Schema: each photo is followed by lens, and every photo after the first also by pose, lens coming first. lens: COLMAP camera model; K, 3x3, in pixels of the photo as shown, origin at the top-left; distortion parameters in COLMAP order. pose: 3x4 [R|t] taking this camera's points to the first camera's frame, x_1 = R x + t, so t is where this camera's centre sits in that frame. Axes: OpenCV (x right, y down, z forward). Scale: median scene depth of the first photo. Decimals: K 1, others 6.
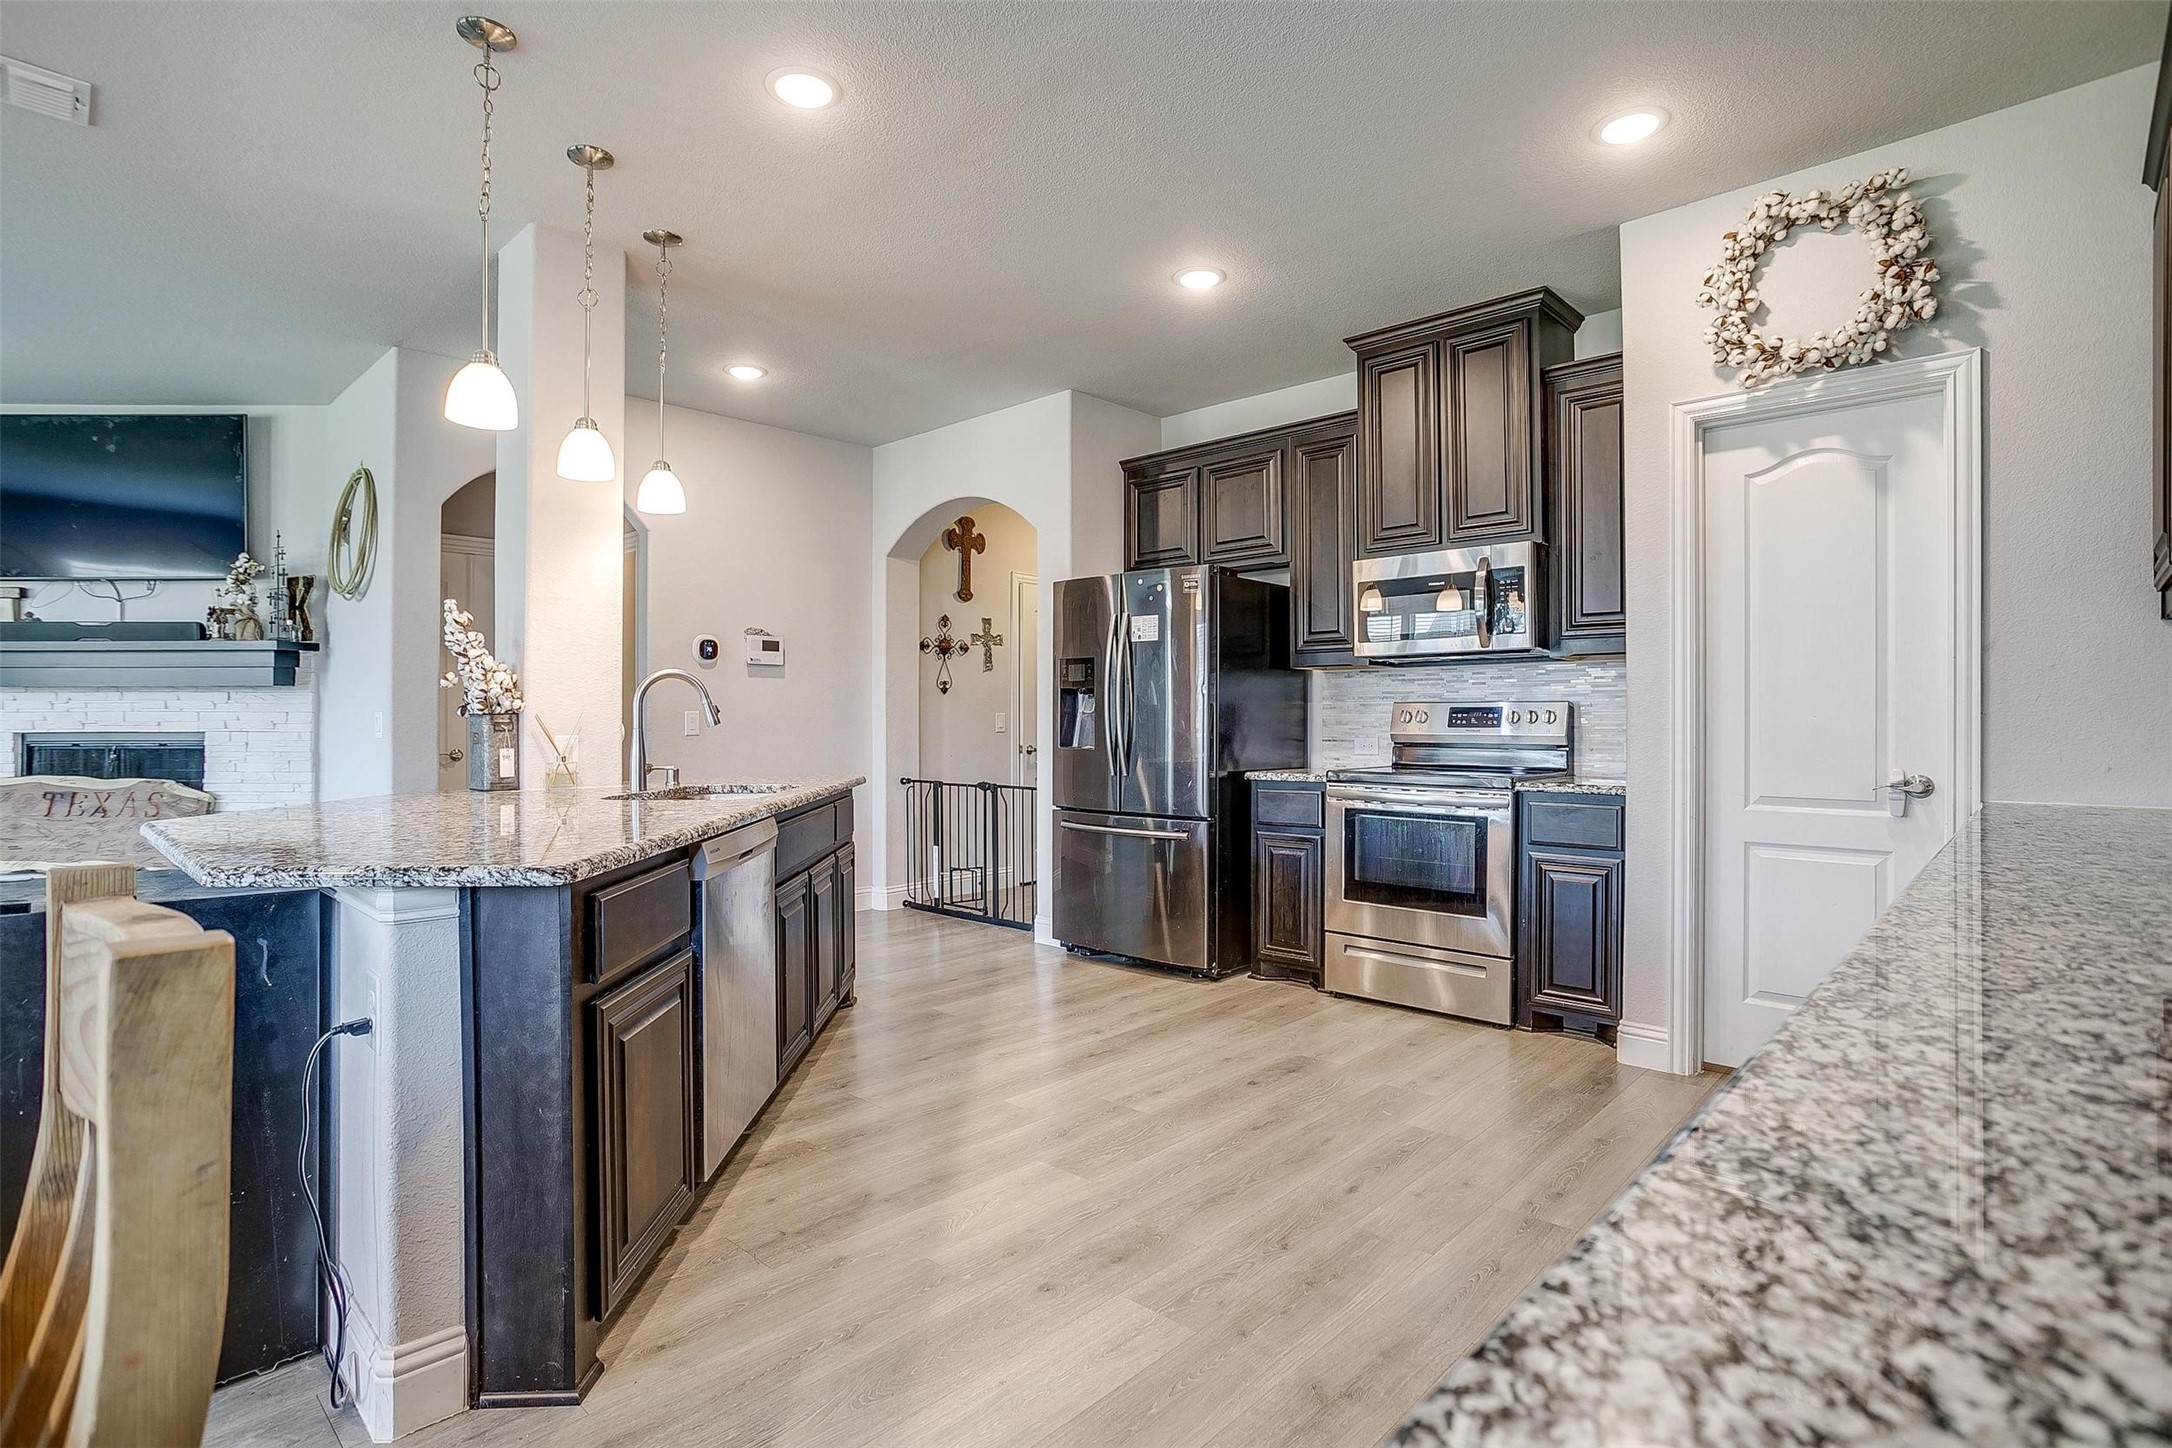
lens RADIAL K [[1057.4, 0, 1075.5], [0, 1057.4, 717.7], [0, 0, 1]] dist [-0.051403, 0.027951]
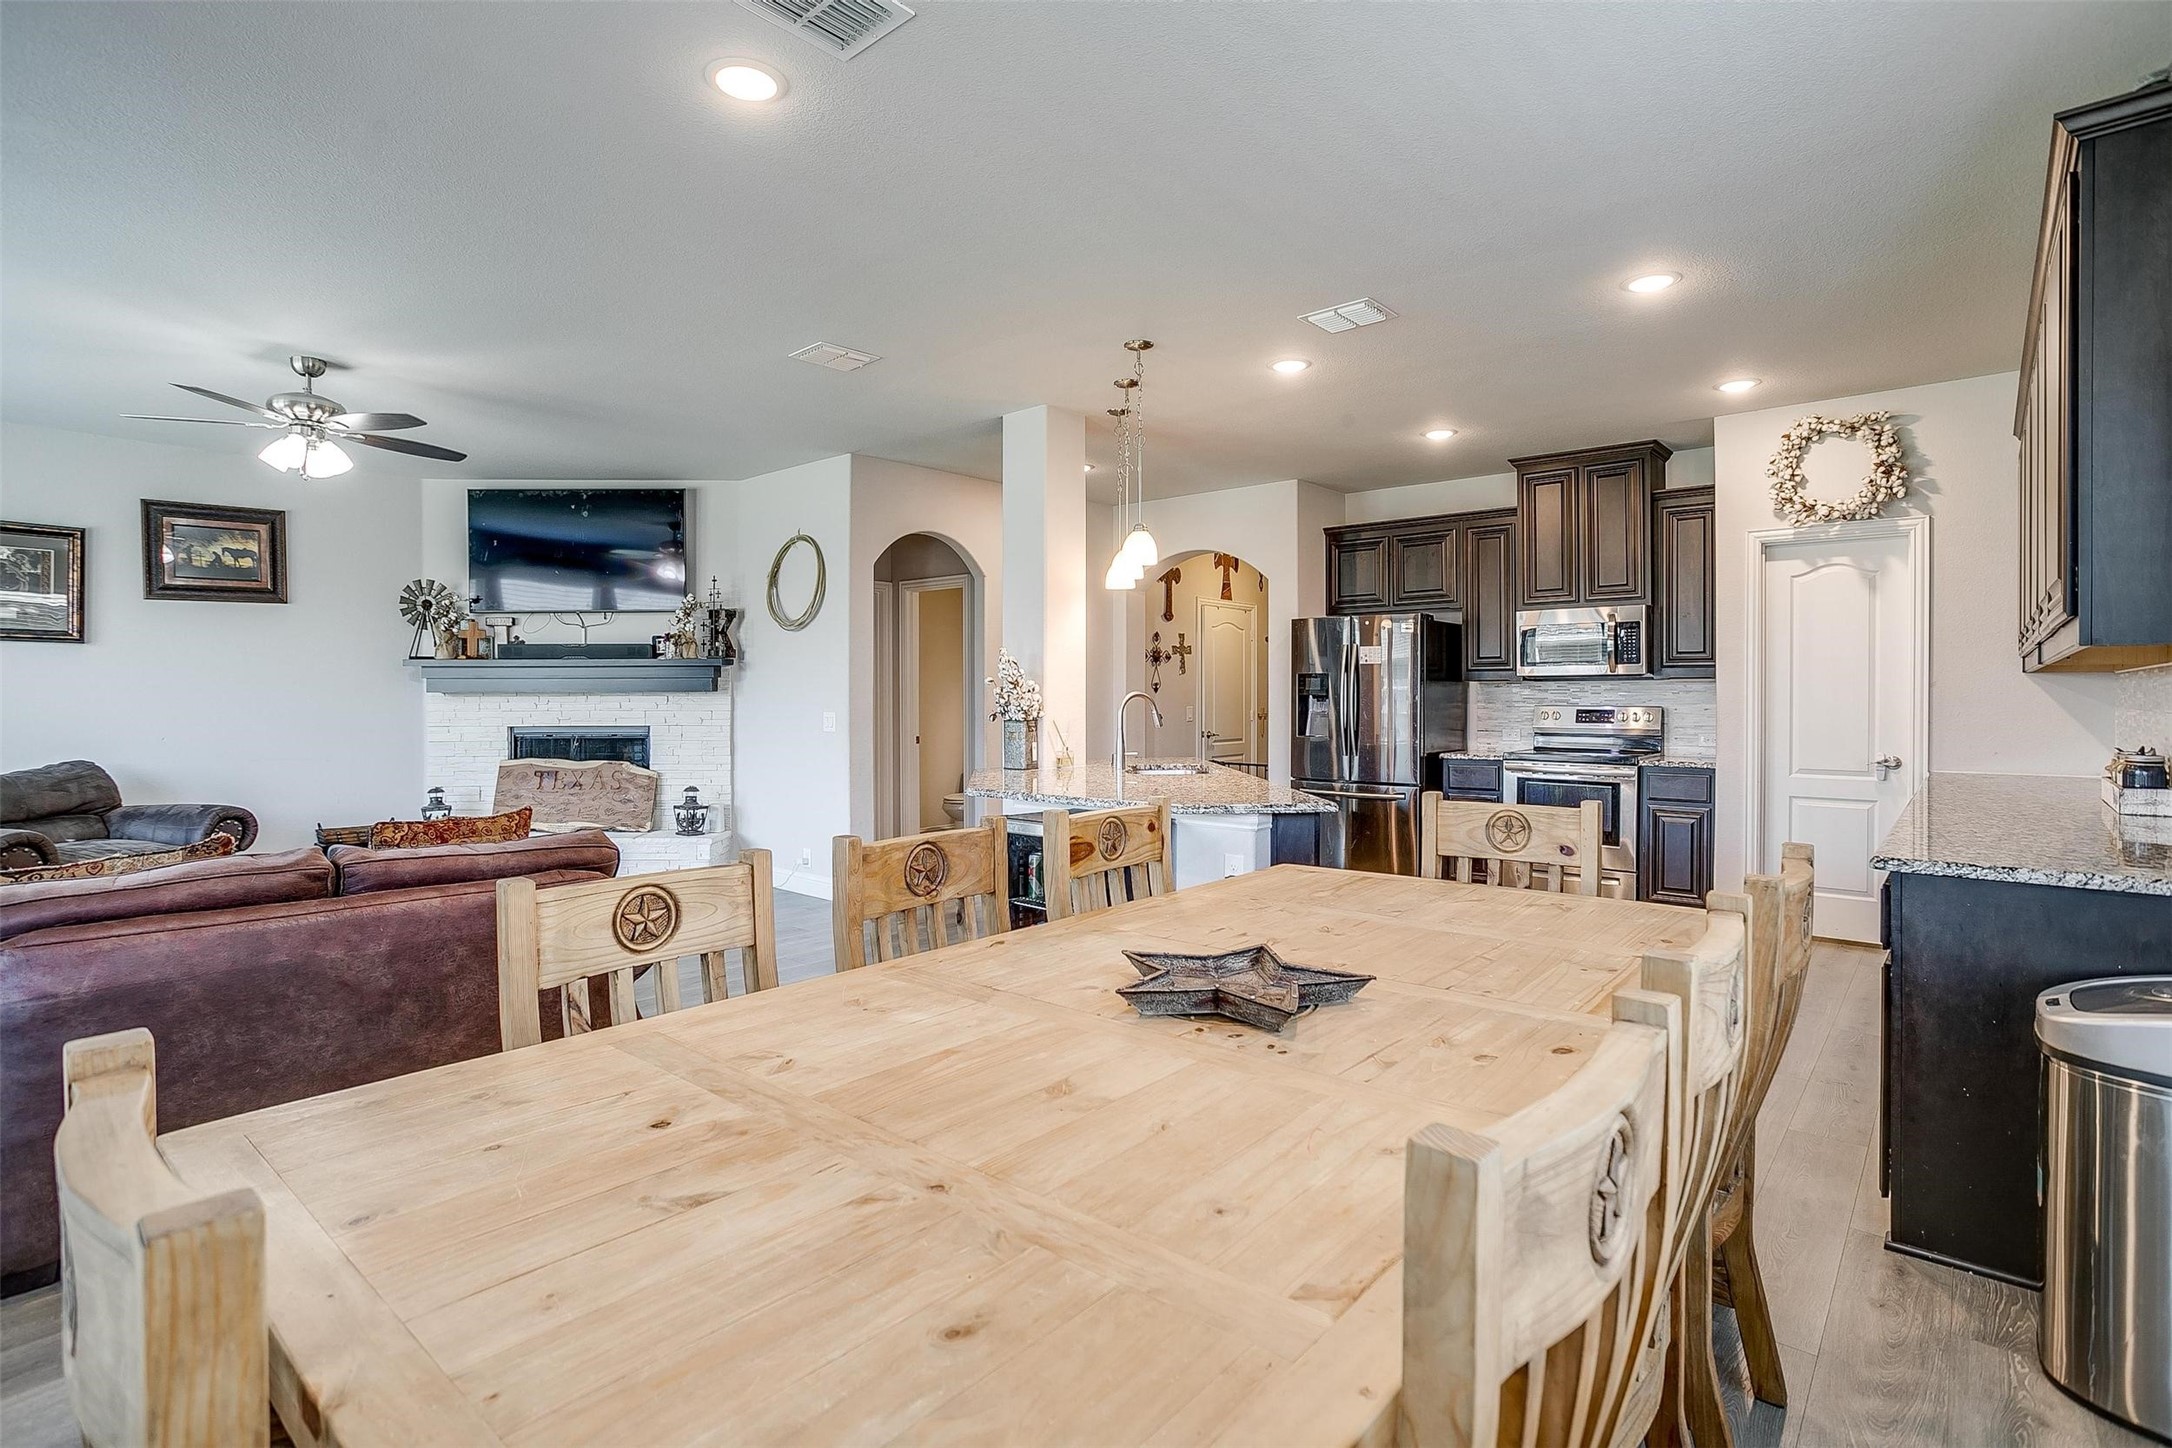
lens RADIAL K [[1057.4, 0, 1077.1], [0, 1057.4, 699.5], [0, 0, 1]] dist [-0.051403, 0.027951]
pose [[0.999165, -0.000716, 0.040853, -0.407086], [0.000436, 0.999976, 0.006857, -0.034309], [-0.040857, -0.006834, 0.999142, -0.442892]]
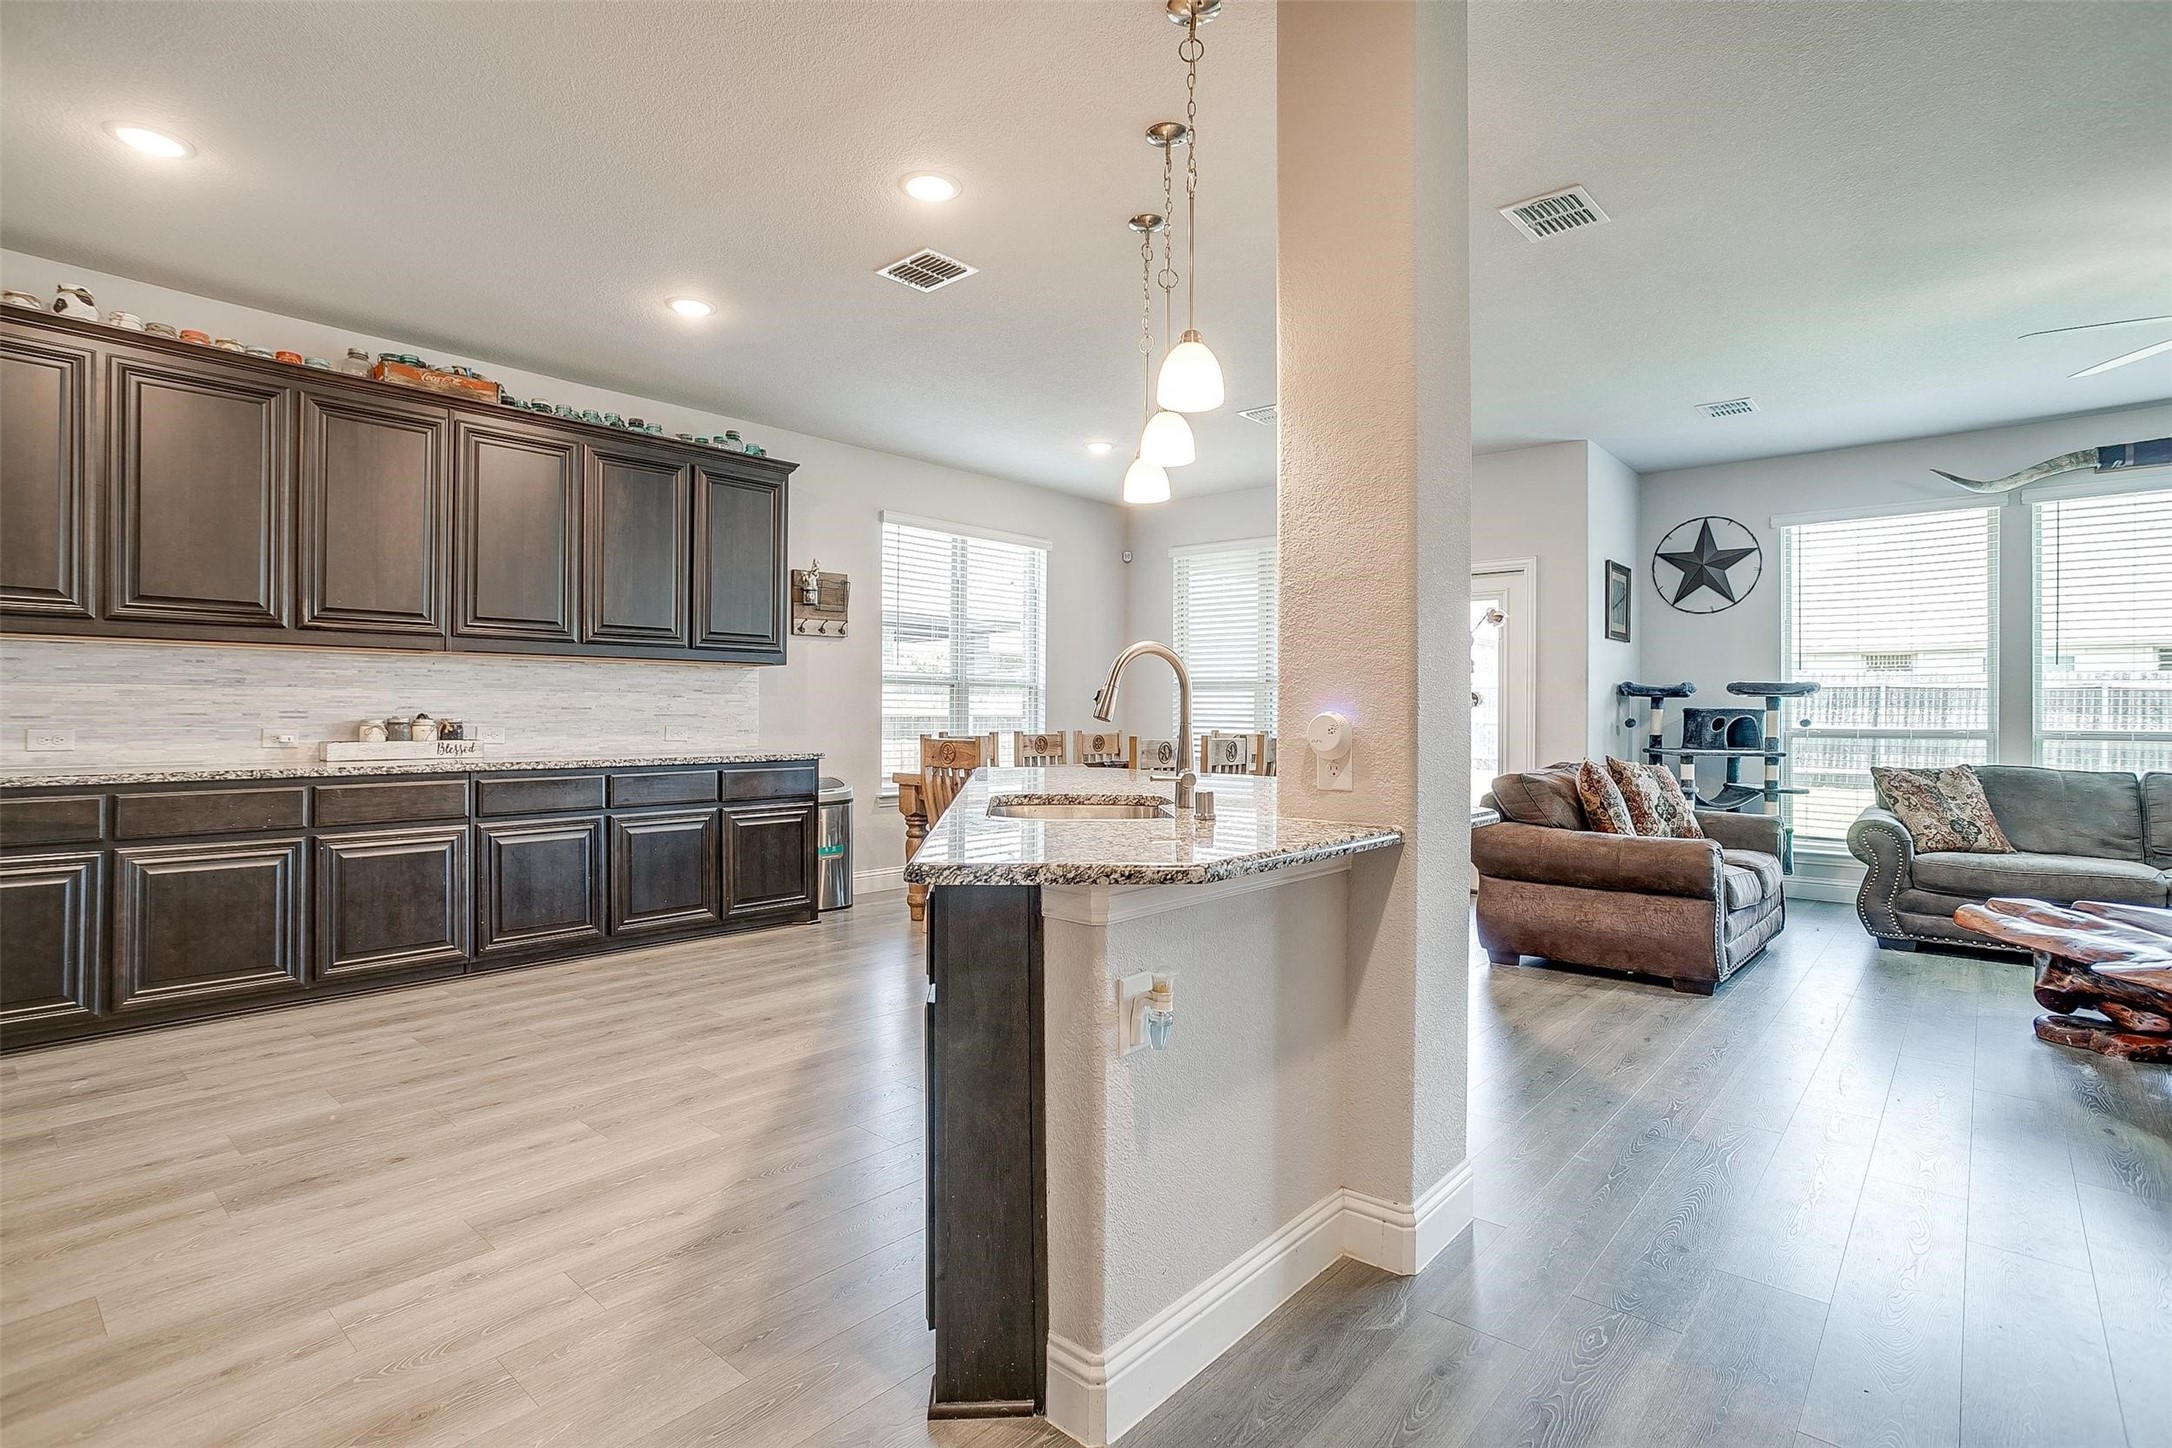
lens RADIAL K [[1057.4, 0, 1086.0], [0, 1057.4, 709.0], [0, 0, 1]] dist [-0.051403, 0.027951]
pose [[-0.999305, -0.004574, -0.036993, -0.236878], [-0.004444, 0.999984, -0.003613, 0.001947], [0.037009, -0.003446, -0.999309, 1.309315]]
